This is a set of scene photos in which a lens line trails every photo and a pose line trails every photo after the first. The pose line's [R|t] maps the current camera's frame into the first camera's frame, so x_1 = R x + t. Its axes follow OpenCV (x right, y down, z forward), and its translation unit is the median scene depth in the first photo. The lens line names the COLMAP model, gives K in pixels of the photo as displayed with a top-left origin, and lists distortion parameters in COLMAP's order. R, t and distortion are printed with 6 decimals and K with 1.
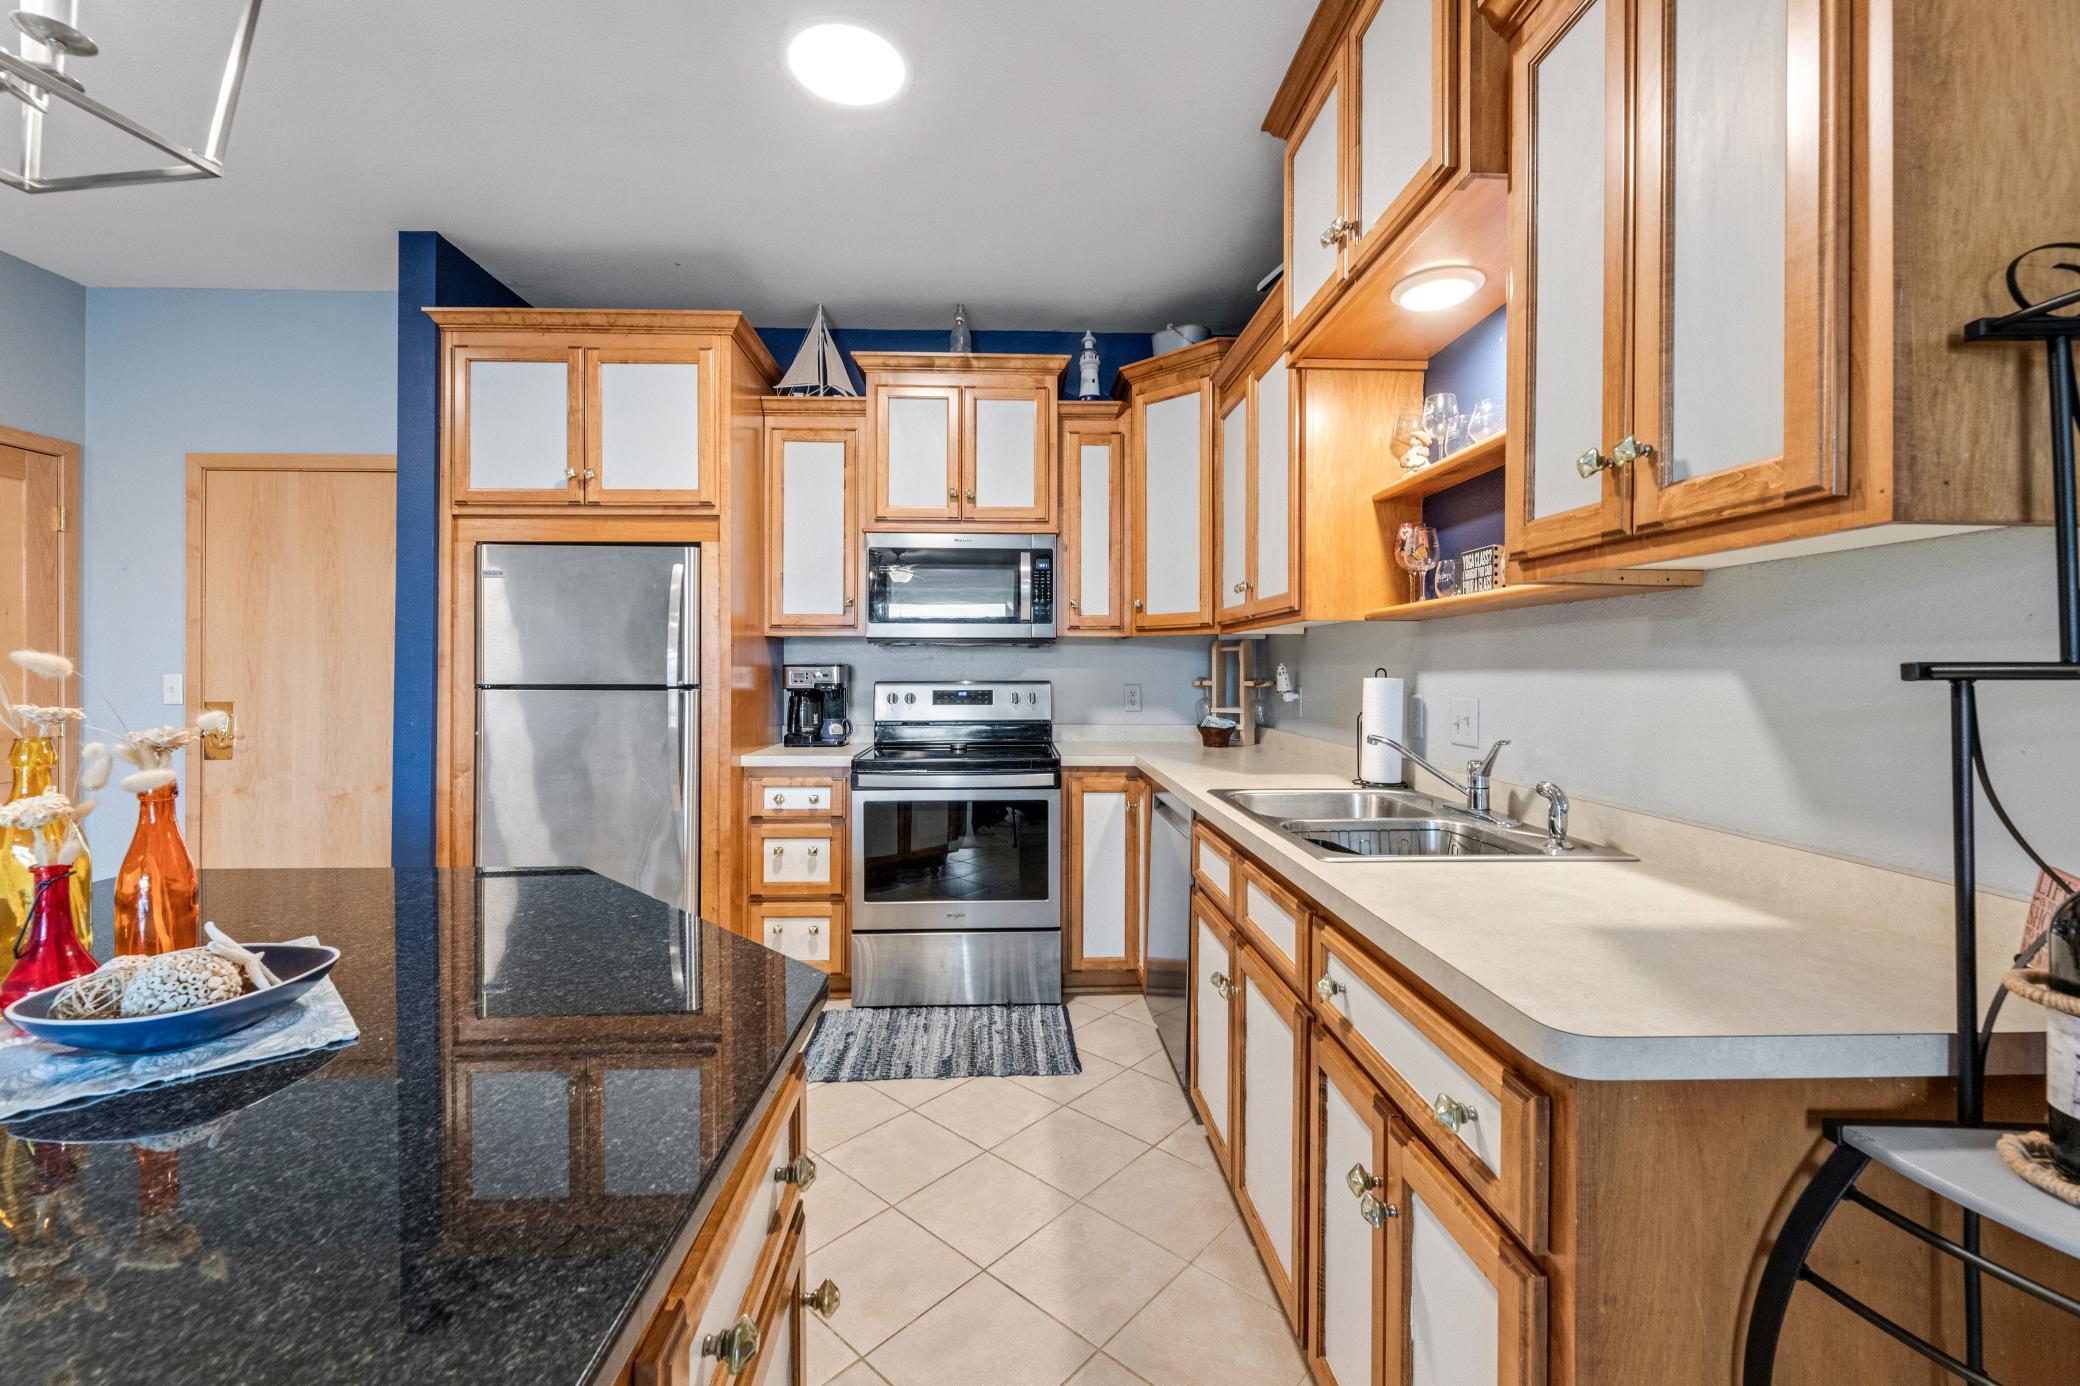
lens RADIAL K [[870.3, 0, 1038.3], [0, 870.3, 672.5], [0, 0, 1]] dist [-0.000418, -0.000070]
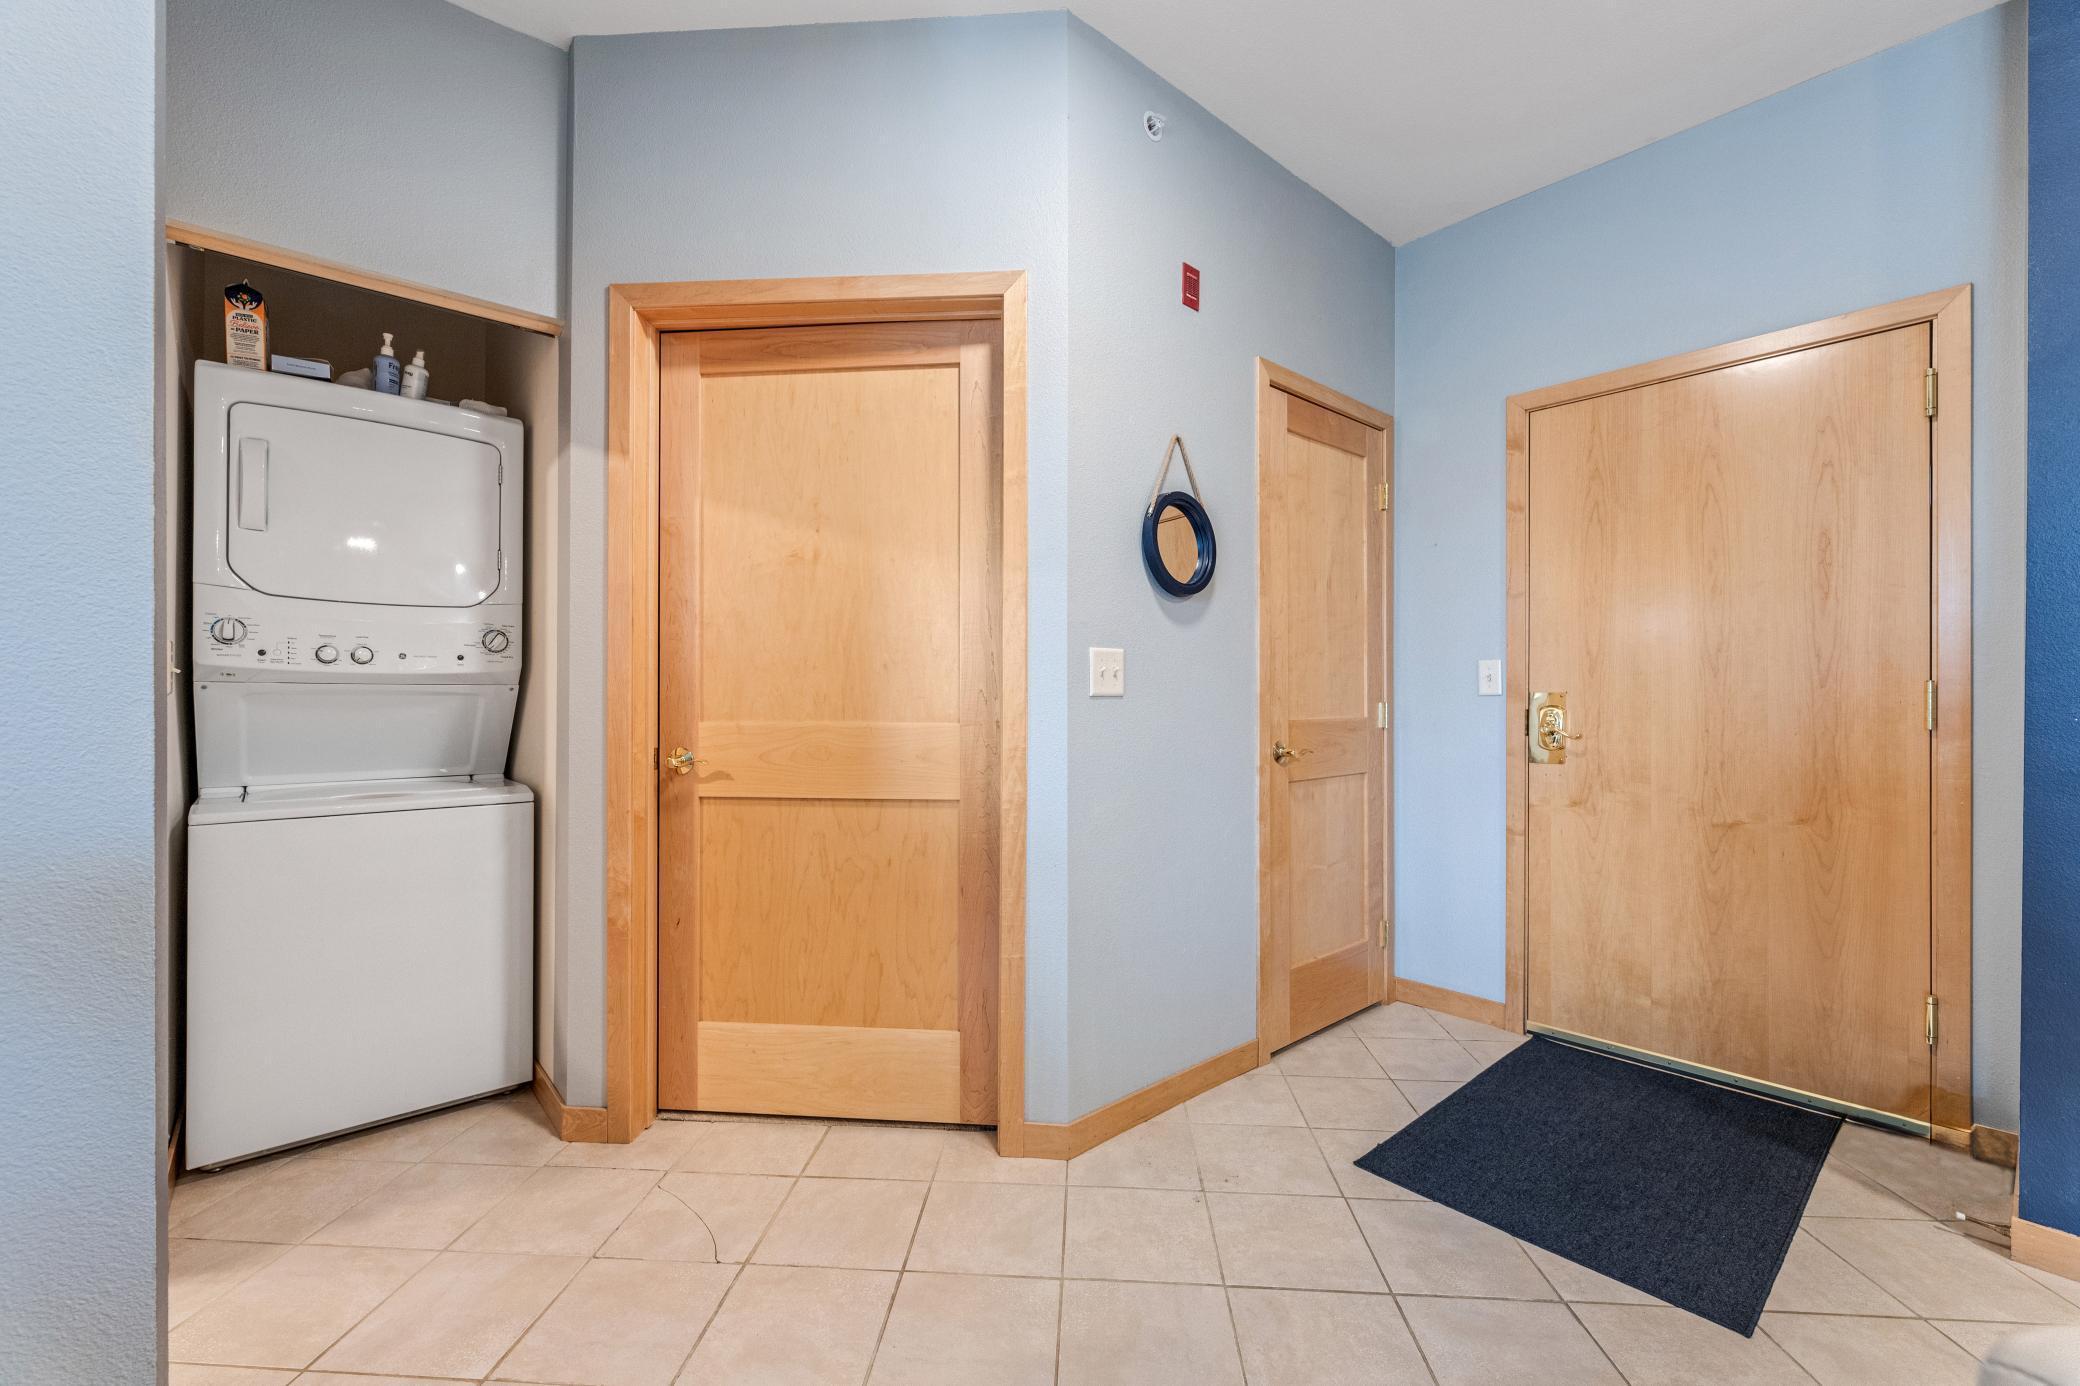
lens RADIAL K [[885.9, 0, 1010.9], [0, 885.9, 690.5], [0, 0, 1]] dist [0.000247, -0.000049]
pose [[0.604762, -0.003647, -0.796398, -0.604623], [0.000978, 0.999992, -0.003837, 0.035921], [0.796405, 0.001542, 0.604761, 0.101347]]
